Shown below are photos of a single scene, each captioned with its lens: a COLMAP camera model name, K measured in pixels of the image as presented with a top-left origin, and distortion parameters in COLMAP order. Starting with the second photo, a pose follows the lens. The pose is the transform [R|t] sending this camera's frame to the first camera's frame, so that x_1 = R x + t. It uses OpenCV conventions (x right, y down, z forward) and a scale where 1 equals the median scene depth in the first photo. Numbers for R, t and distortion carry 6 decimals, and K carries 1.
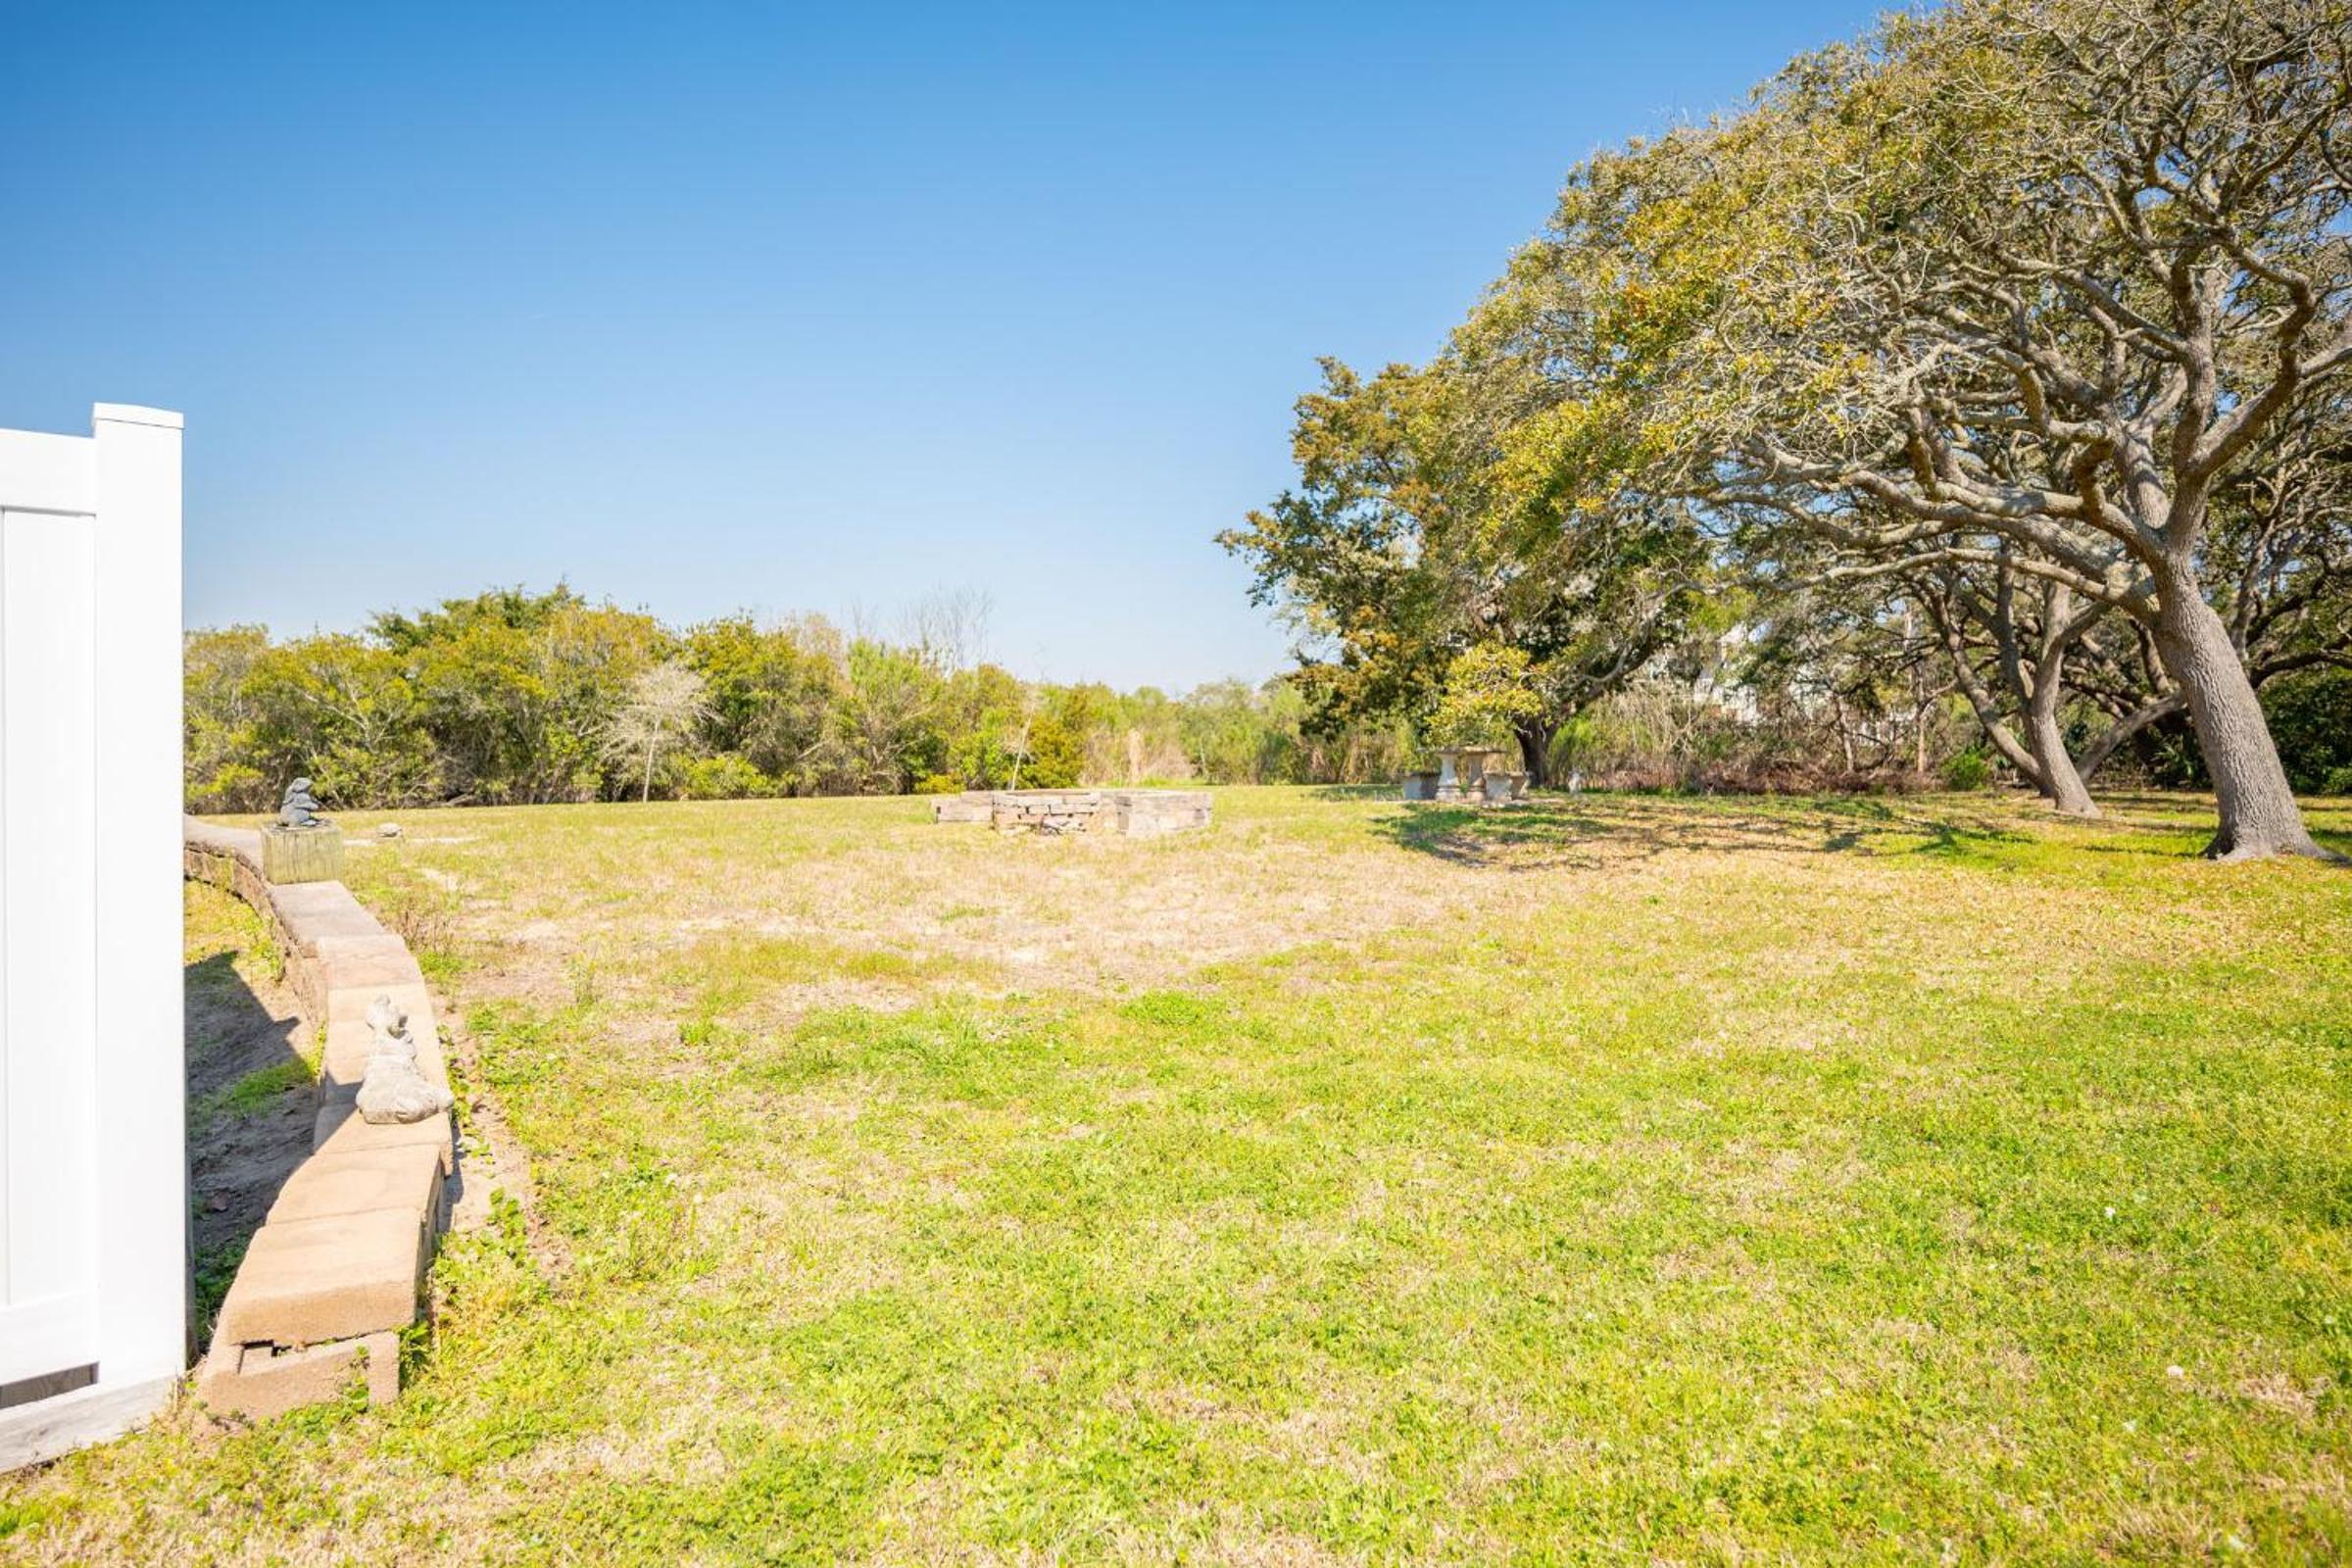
lens RADIAL K [[1392.6, 0, 1178.3], [0, 1392.6, 772.8], [0, 0, 1]] dist [0.004205, 0.001416]
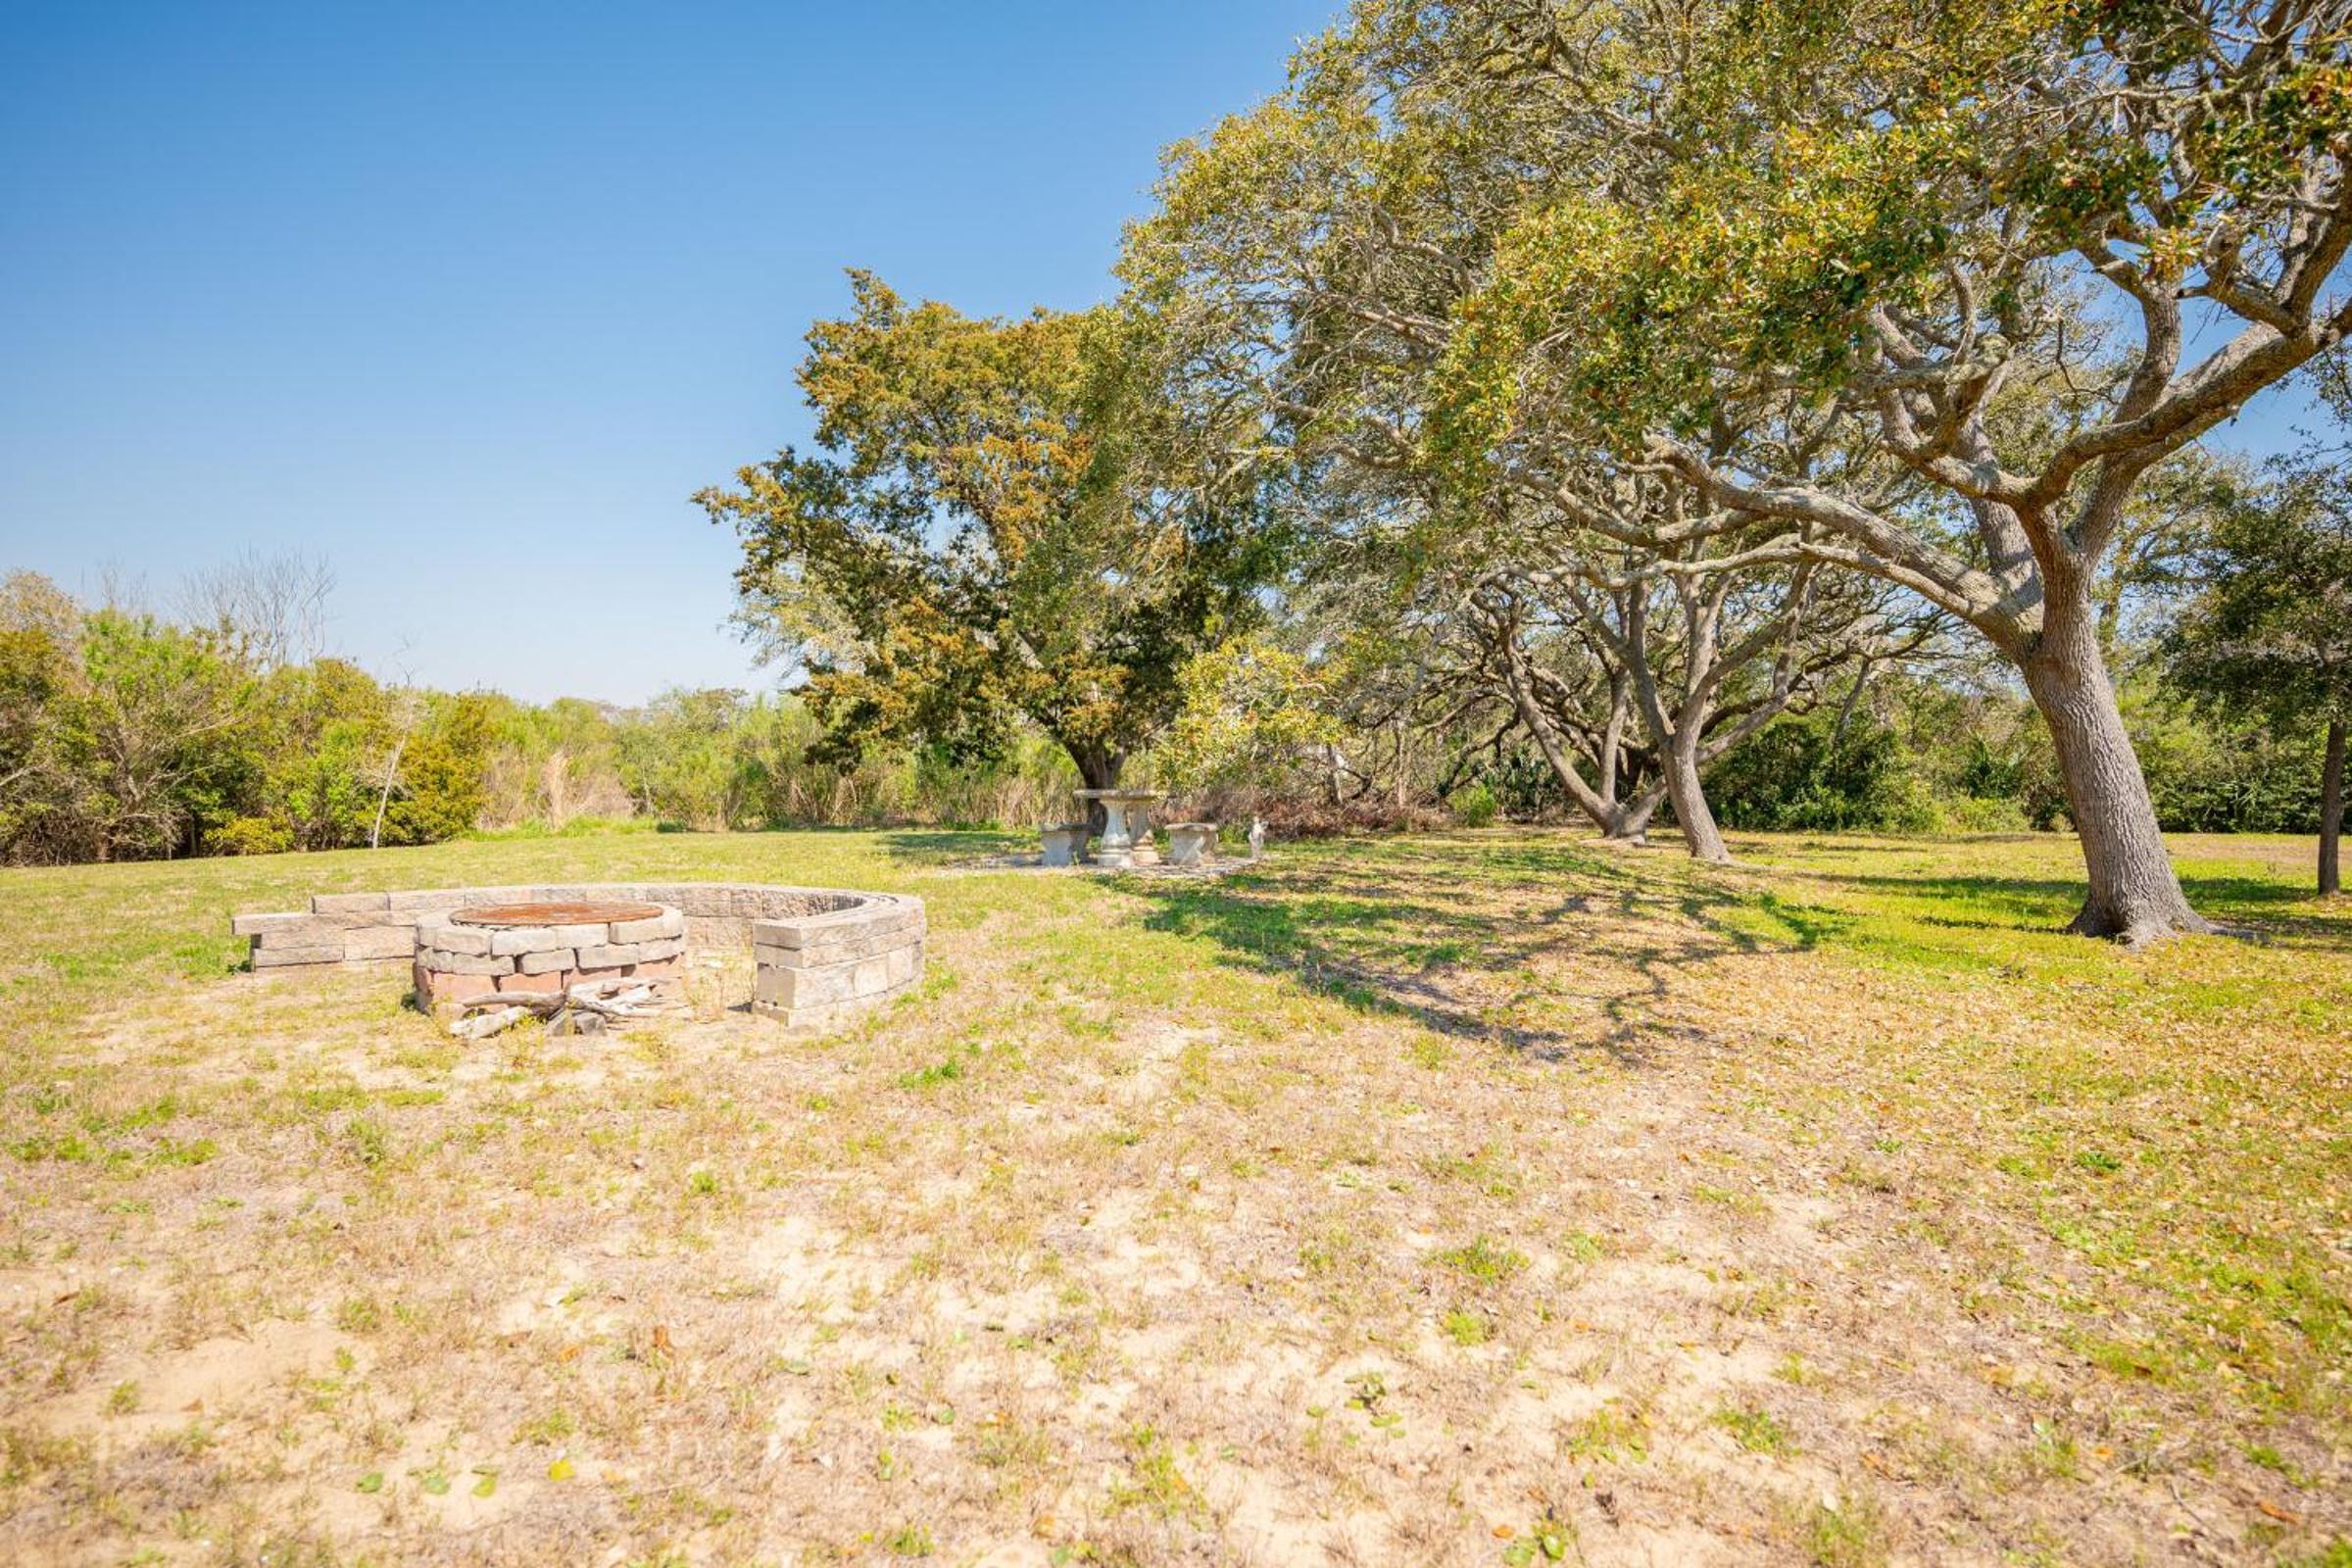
lens RADIAL K [[1392.6, 0, 1178.3], [0, 1392.6, 772.8], [0, 0, 1]] dist [0.004205, 0.001416]
pose [[0.913178, 0.007684, 0.407488, -0.037513], [-0.000246, 0.999832, -0.018303, -0.008367], [-0.407560, 0.016614, 0.913027, 0.208237]]
